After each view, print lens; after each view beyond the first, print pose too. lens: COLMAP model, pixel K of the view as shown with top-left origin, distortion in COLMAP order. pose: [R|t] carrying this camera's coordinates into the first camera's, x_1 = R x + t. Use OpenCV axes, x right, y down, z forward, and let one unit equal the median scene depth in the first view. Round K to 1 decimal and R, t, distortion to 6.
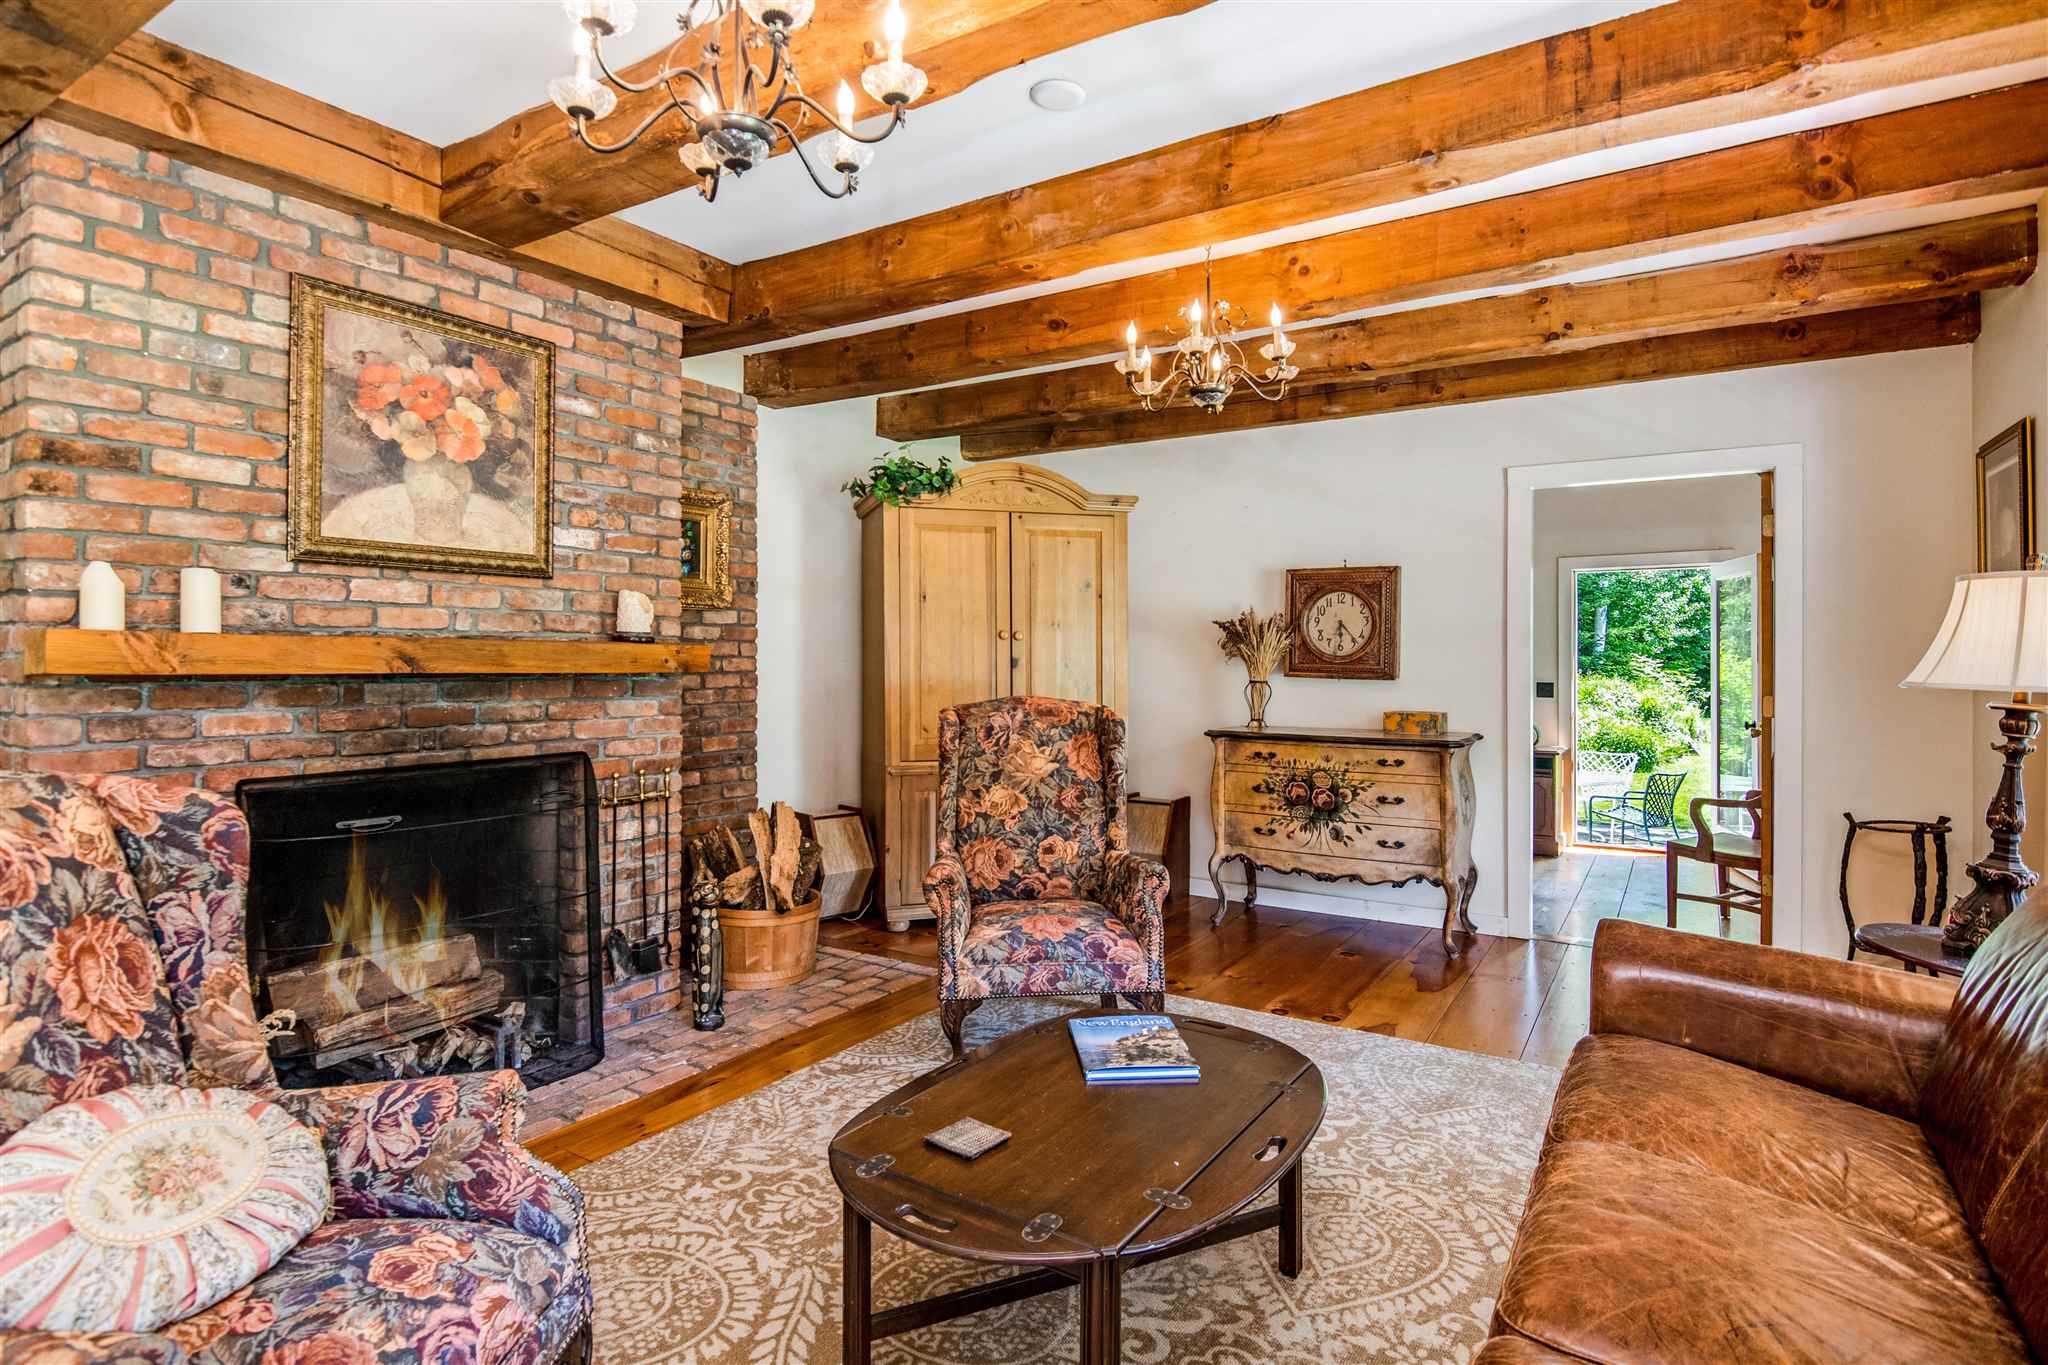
lens RADIAL K [[1034.5, 0, 1034.8], [0, 1034.5, 649.1], [0, 0, 1]] dist [-0.019972, -0.000876]
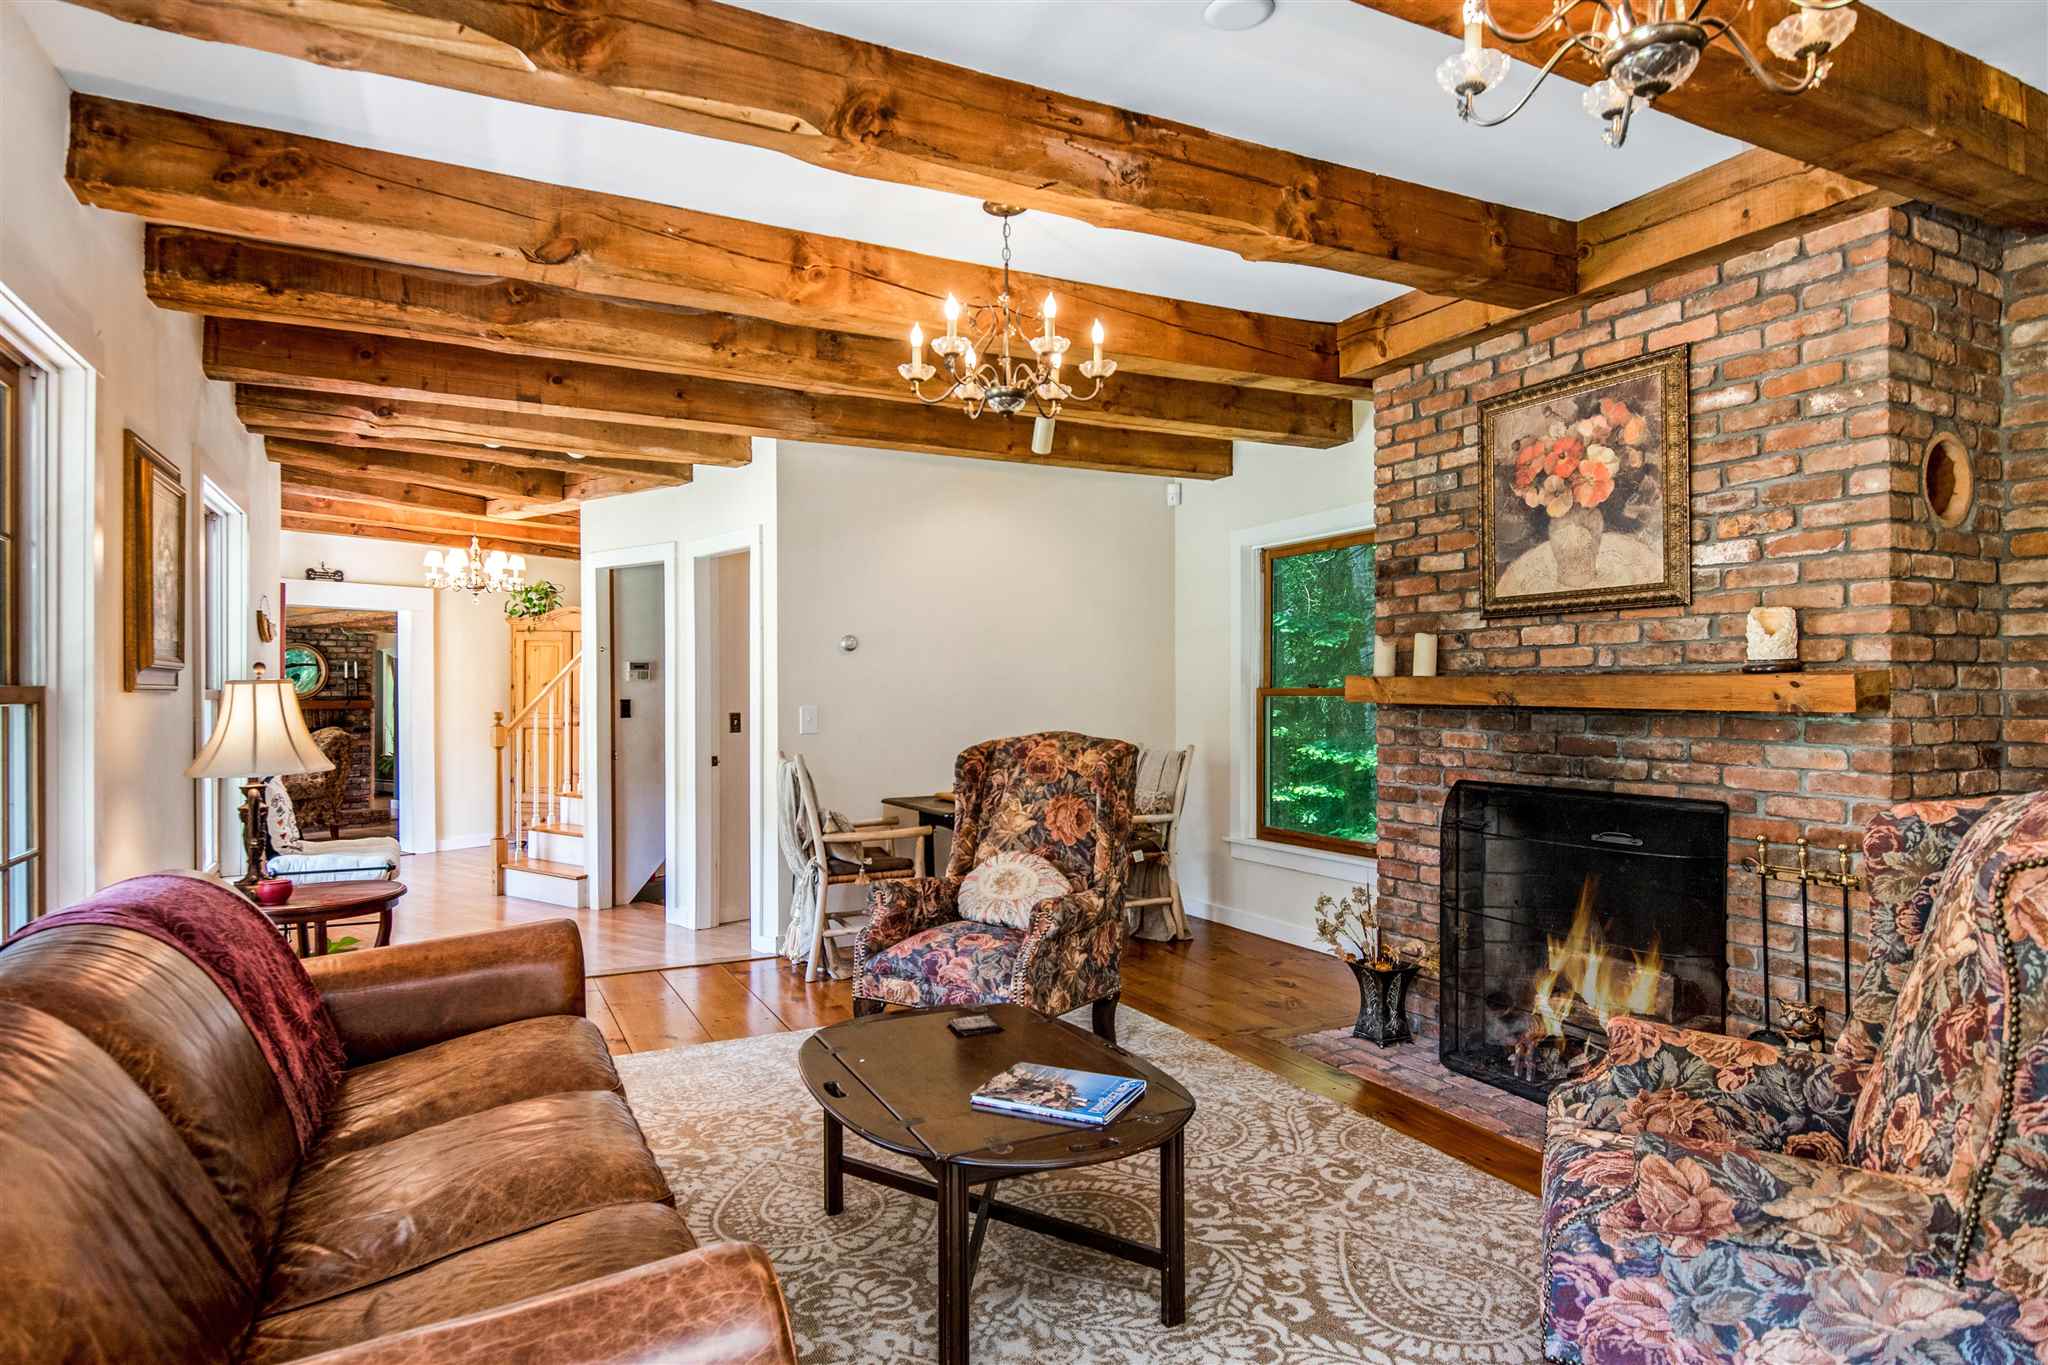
lens RADIAL K [[1139.5, 0, 1024.6], [0, 1139.5, 696.0], [0, 0, 1]] dist [-0.006696, -0.006985]
pose [[-0.505730, 0.003420, -0.862685, 0.737992], [0.009736, 0.999951, -0.001743, 0.008225], [0.862637, -0.009280, -0.505739, 1.079260]]
